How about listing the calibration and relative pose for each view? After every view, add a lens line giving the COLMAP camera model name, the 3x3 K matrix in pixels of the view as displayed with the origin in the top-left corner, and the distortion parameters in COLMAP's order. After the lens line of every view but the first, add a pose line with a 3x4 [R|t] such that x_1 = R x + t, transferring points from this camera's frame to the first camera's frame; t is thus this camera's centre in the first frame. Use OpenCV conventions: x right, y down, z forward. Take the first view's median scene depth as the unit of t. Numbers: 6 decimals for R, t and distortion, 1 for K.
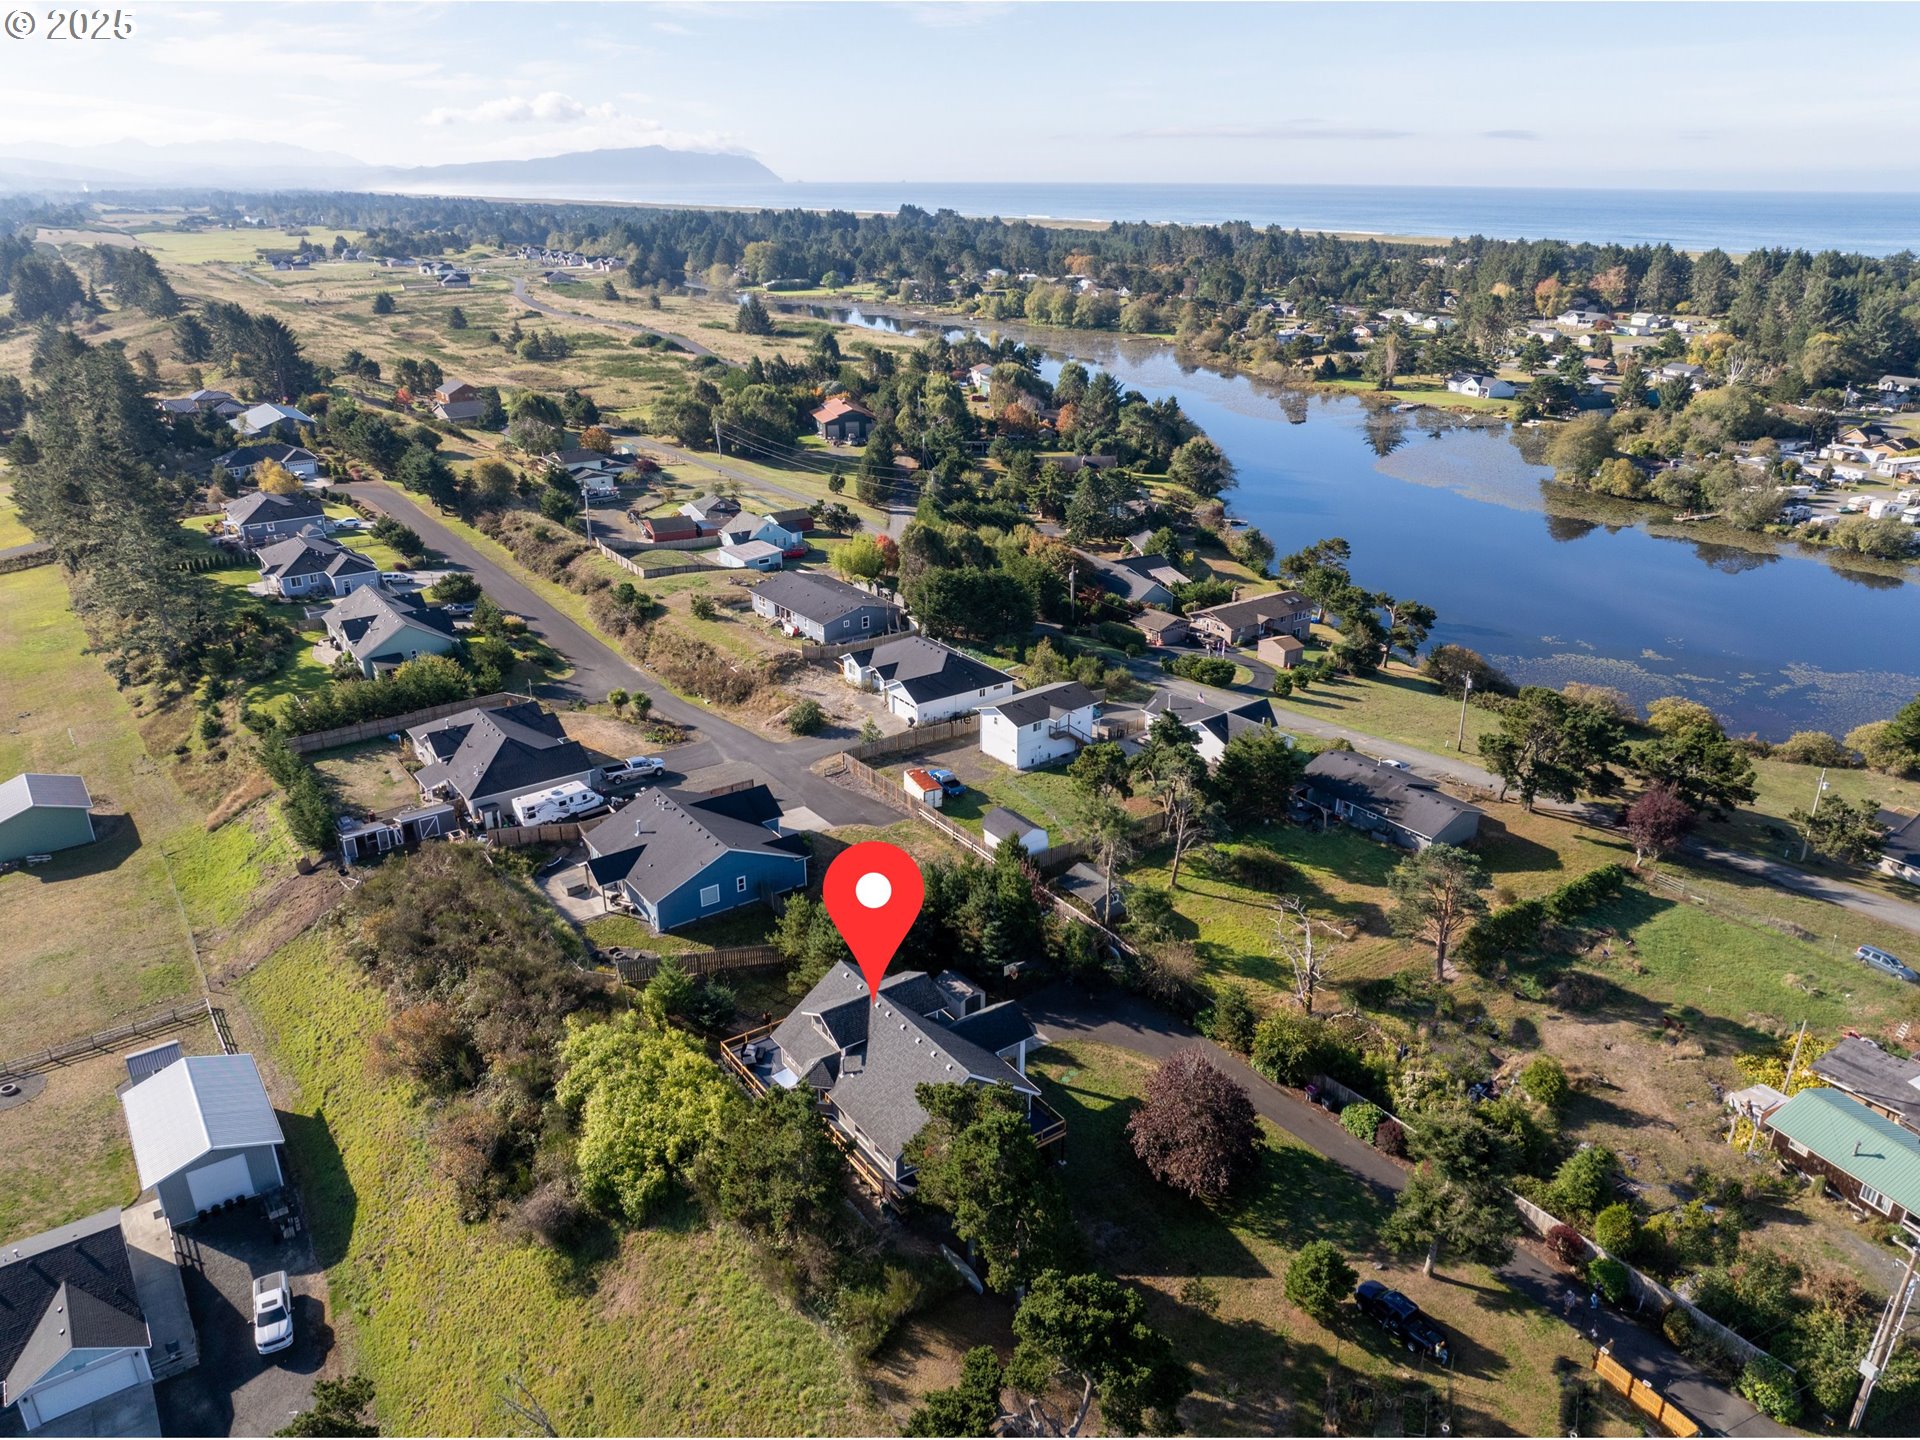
lens RADIAL K [[1359.8, 0, 978.9], [0, 1359.8, 709.8], [0, 0, 1]] dist [-0.038186, 0.013666]
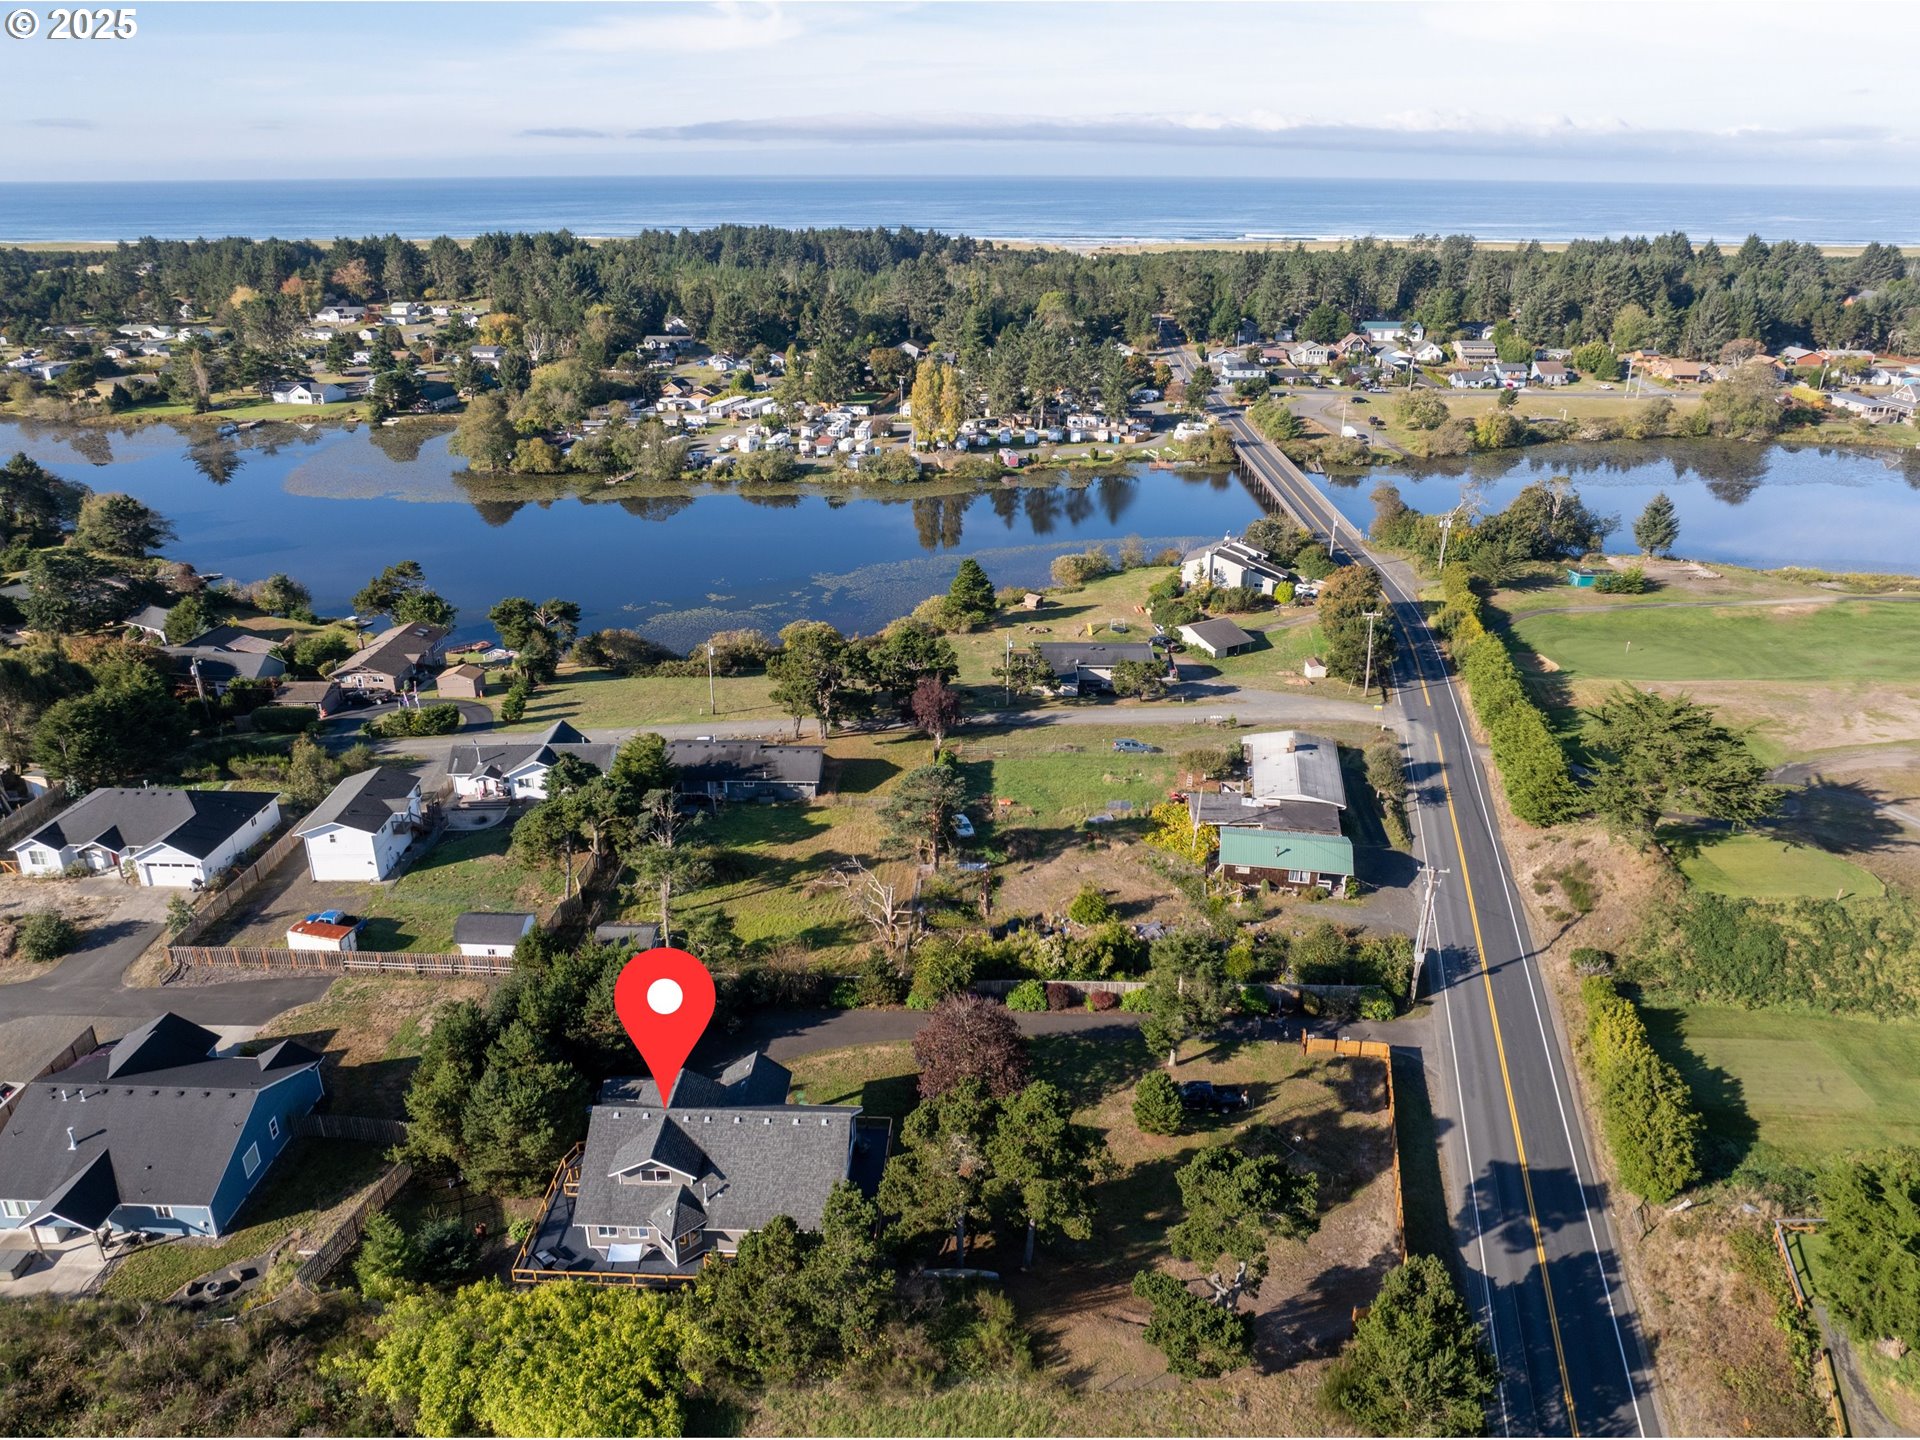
lens RADIAL K [[1359.8, 0, 969.6], [0, 1359.8, 716.7], [0, 0, 1]] dist [-0.038186, 0.013666]
pose [[0.612489, -0.299414, 0.731580, -0.257438], [0.291305, 0.945848, 0.143223, -0.052213], [-0.734846, 0.125391, 0.666542, 0.109431]]
